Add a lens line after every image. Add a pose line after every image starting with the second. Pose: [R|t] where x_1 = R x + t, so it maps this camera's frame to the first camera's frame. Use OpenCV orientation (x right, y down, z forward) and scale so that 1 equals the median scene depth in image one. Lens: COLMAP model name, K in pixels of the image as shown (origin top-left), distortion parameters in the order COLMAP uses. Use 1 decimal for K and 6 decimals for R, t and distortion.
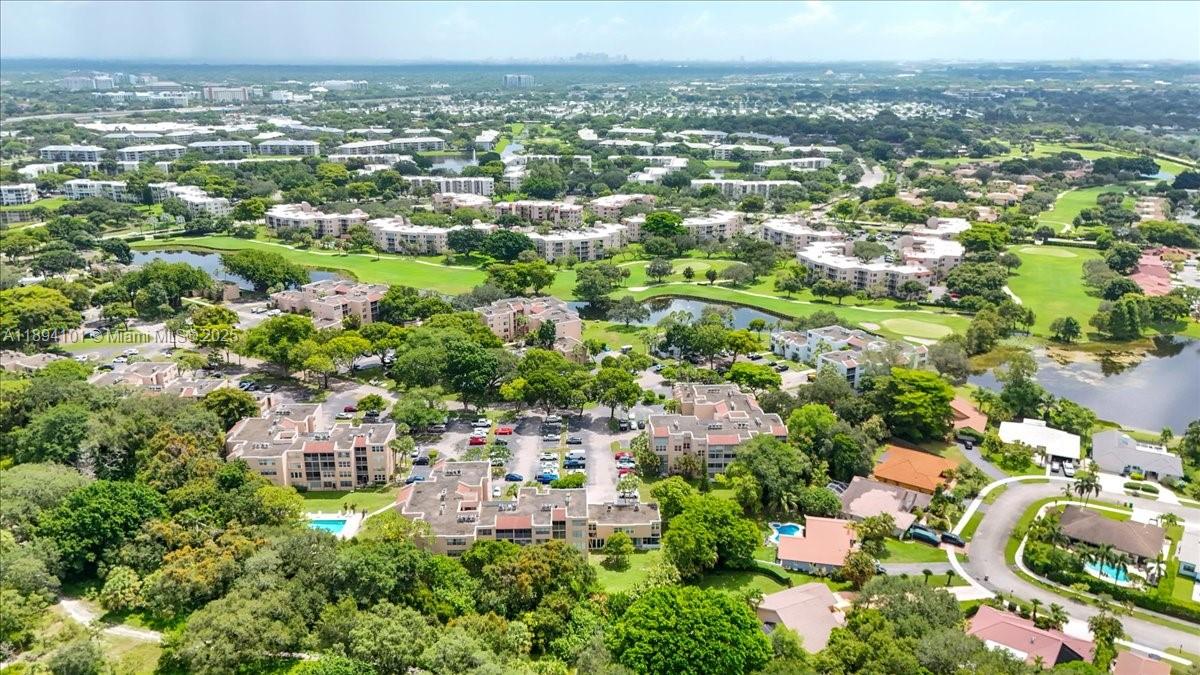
lens RADIAL K [[879.5, 0, 600.0], [0, 879.5, 337.5], [0, 0, 1]] dist [0.063032, -0.062980]
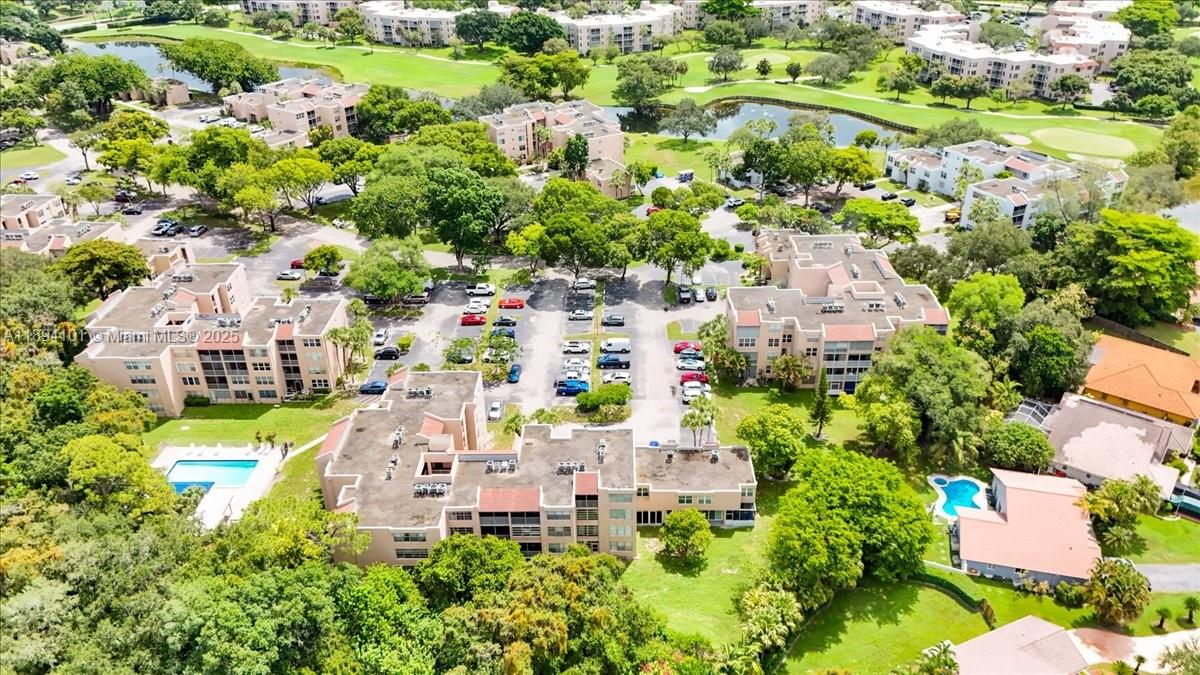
lens RADIAL K [[879.5, 0, 600.0], [0, 879.5, 337.5], [0, 0, 1]] dist [0.063032, -0.062980]
pose [[0.998950, 0.008847, -0.044942, -0.007702], [0.000956, 0.976930, 0.213560, -0.012611], [0.045795, -0.213378, 0.975896, 0.283572]]
